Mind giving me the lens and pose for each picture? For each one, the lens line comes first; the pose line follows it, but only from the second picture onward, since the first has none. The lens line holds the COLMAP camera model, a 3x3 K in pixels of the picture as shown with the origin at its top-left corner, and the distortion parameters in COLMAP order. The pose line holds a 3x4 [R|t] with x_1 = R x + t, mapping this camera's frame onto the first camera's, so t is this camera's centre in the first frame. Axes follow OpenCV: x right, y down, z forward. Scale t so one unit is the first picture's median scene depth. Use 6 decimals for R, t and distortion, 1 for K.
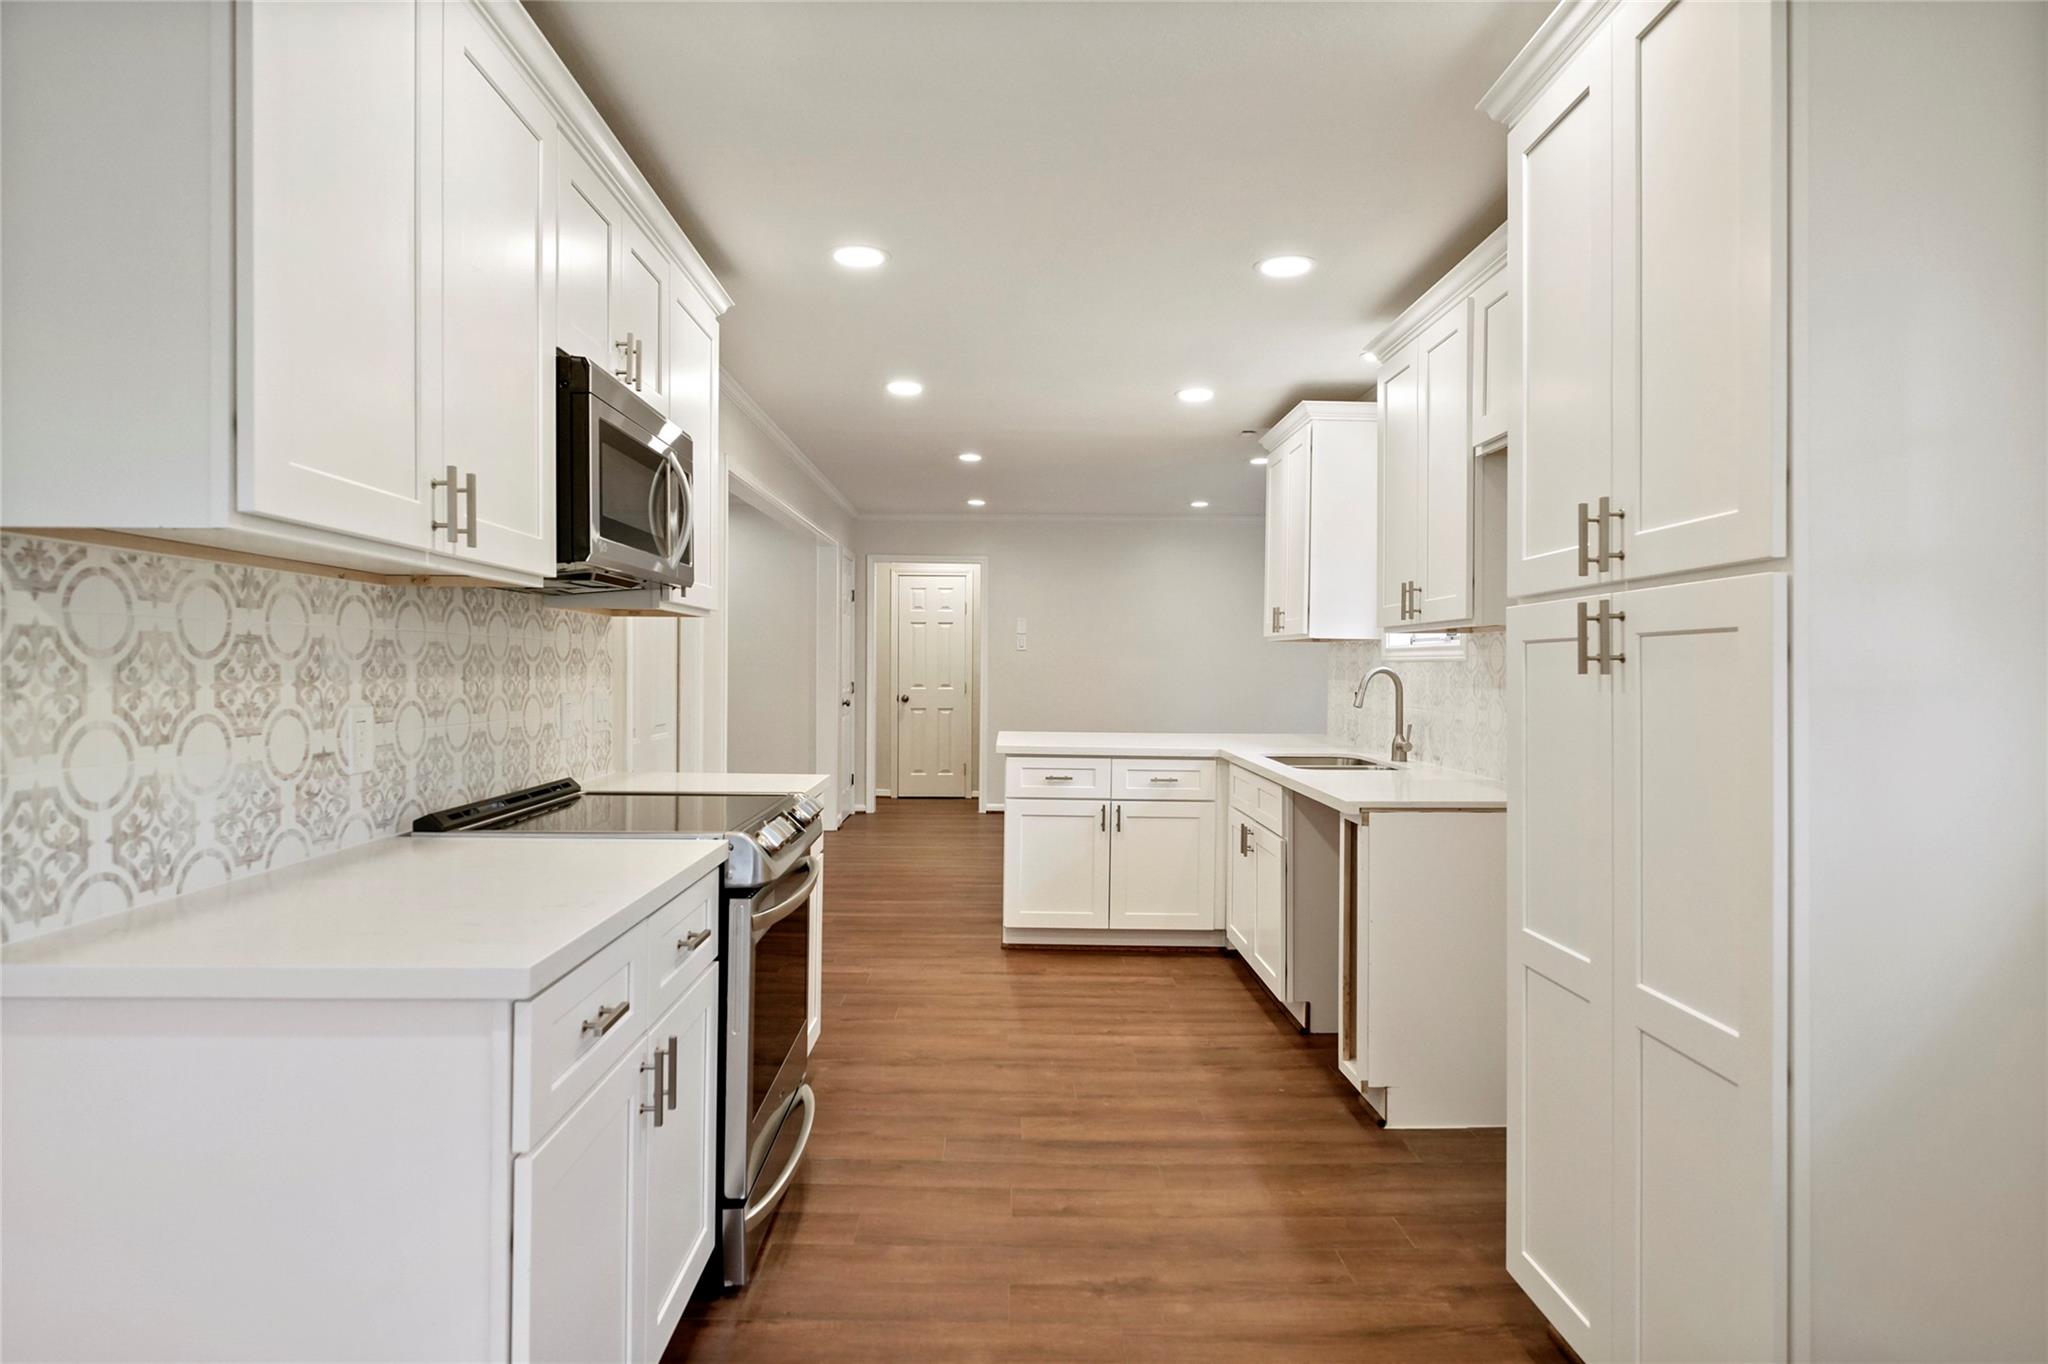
lens RADIAL K [[1154.5, 0, 1020.9], [0, 1154.5, 668.7], [0, 0, 1]] dist [0.004537, 0.000503]
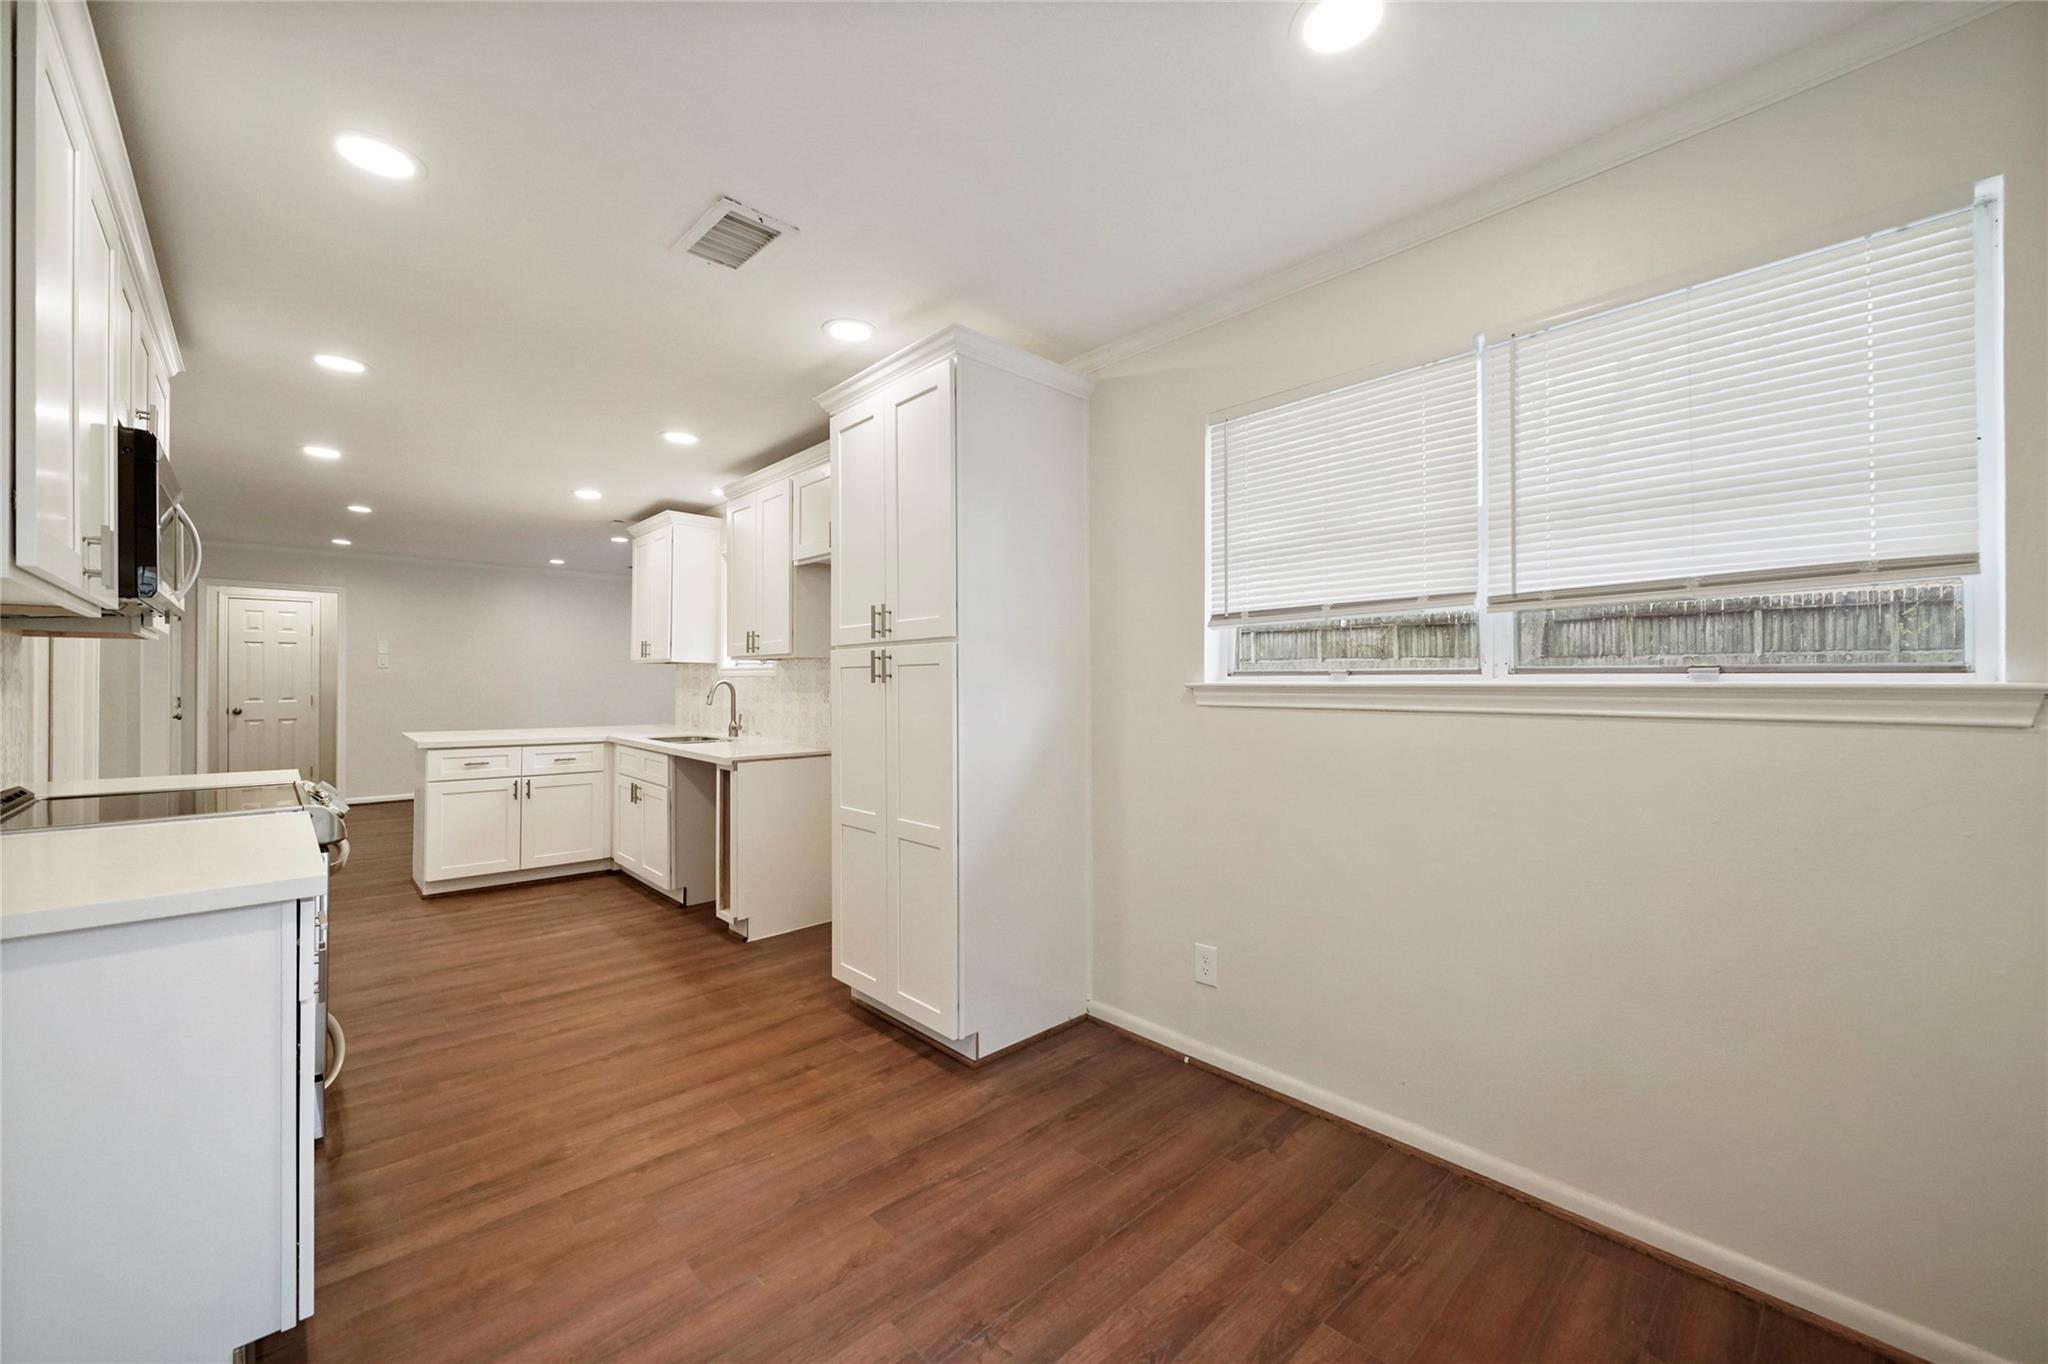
lens RADIAL K [[792.4, 0, 1027.6], [0, 792.4, 677.8], [0, 0, 1]] dist [-0.003456, 0.000807]
pose [[0.736286, -0.003247, 0.676662, -0.164067], [0.005629, 0.999983, -0.001326, -0.000804], [-0.676647, 0.004785, 0.736292, -0.158647]]
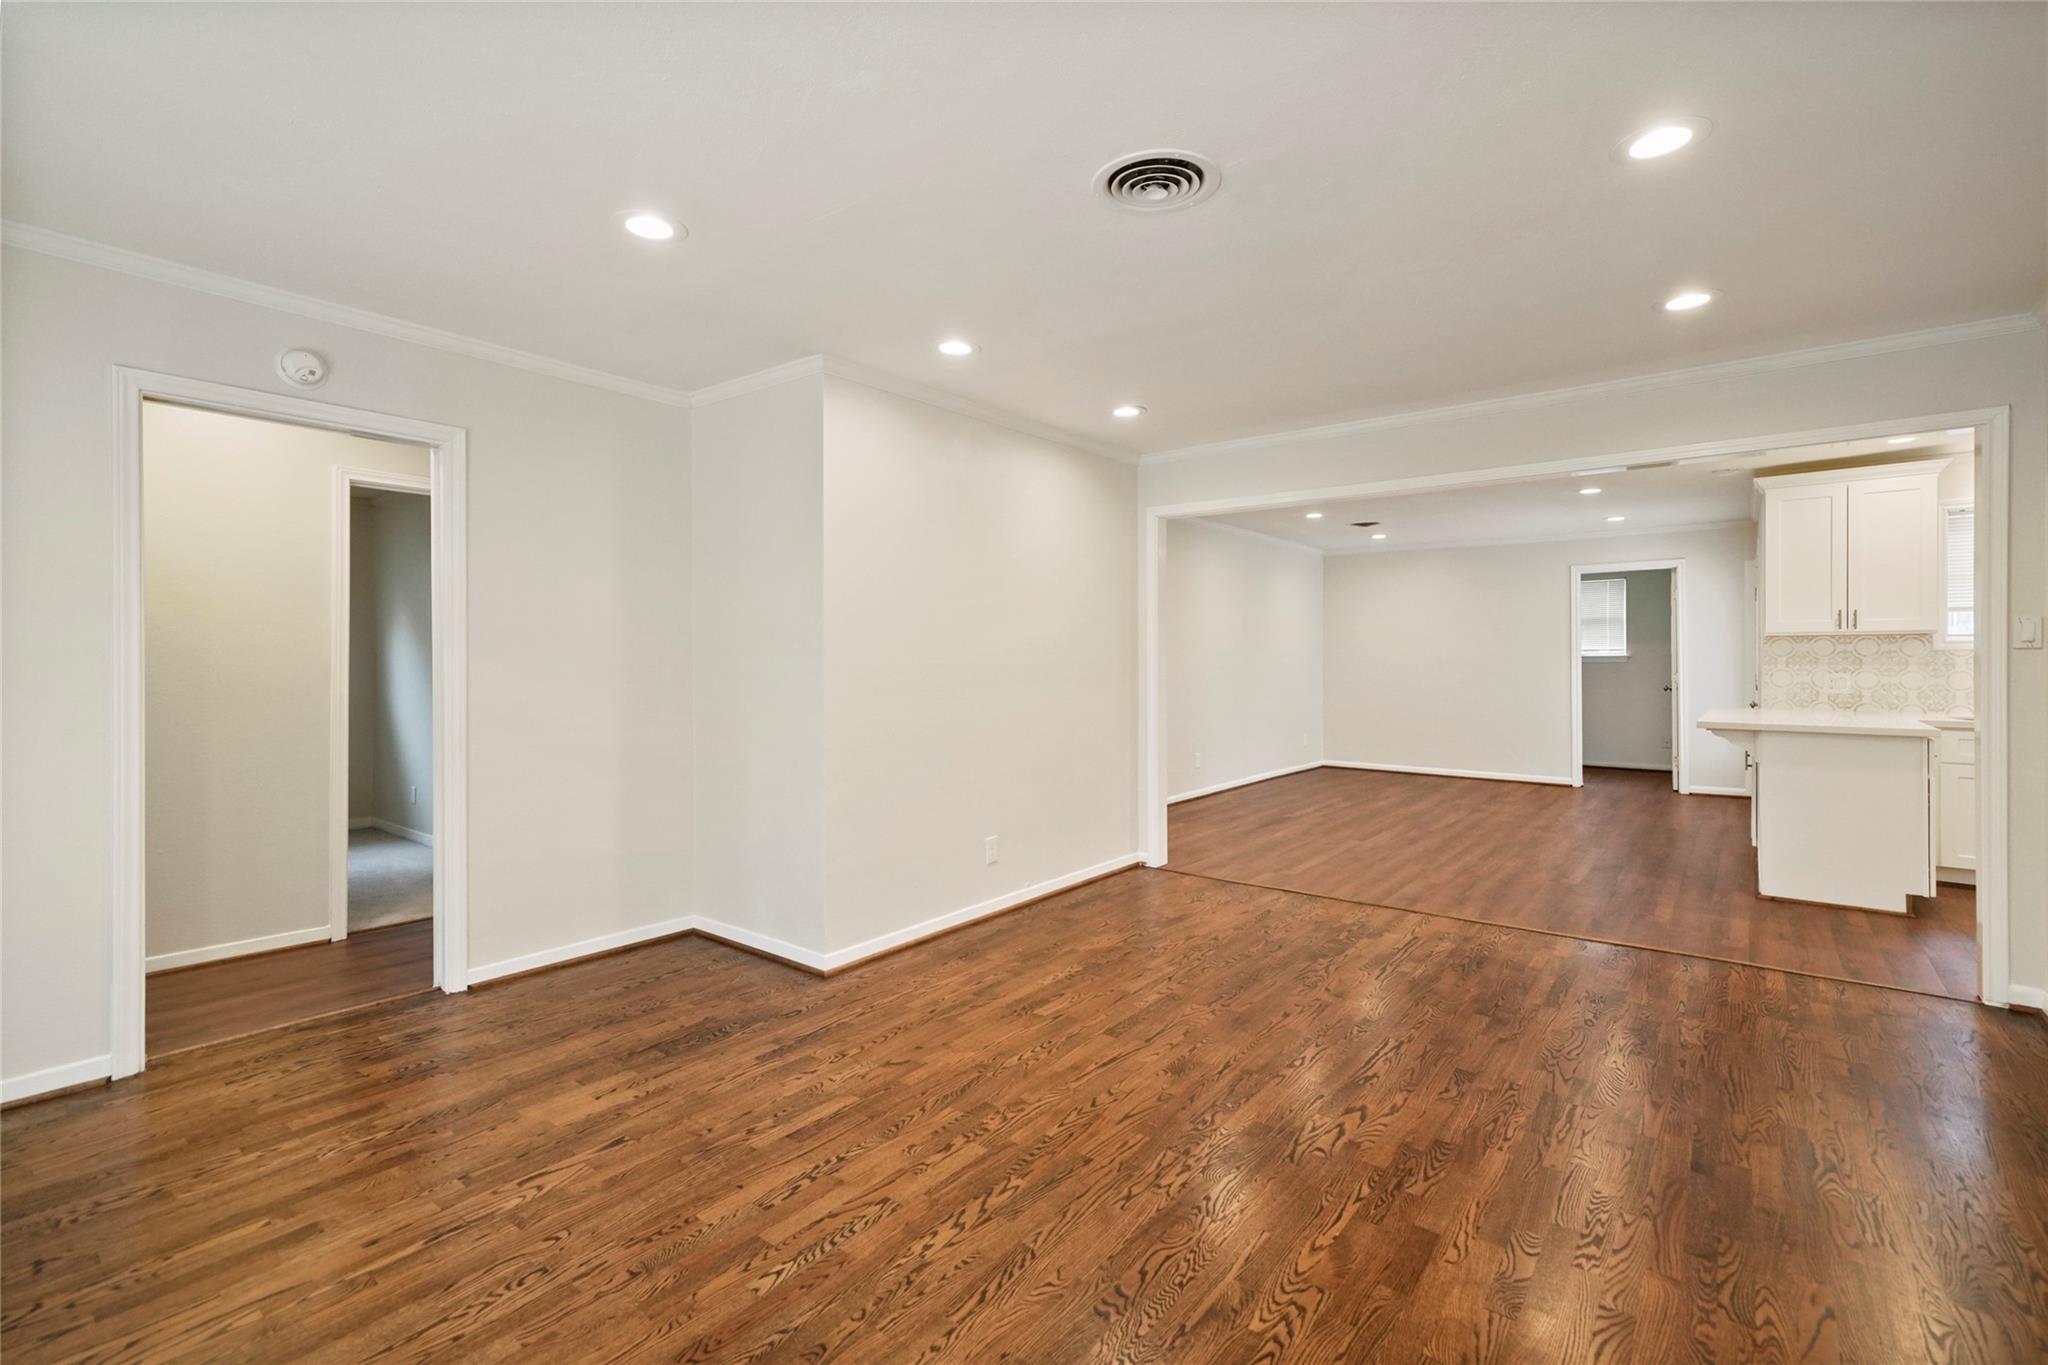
lens RADIAL K [[888.8, 0, 1025.7], [0, 888.8, 665.5], [0, 0, 1]] dist [-0.004198, 0.000427]
pose [[0.647904, -0.013259, 0.761607, -1.669628], [0.015860, 0.999867, 0.003915, -0.013185], [-0.761557, 0.009542, 0.648028, 1.546537]]
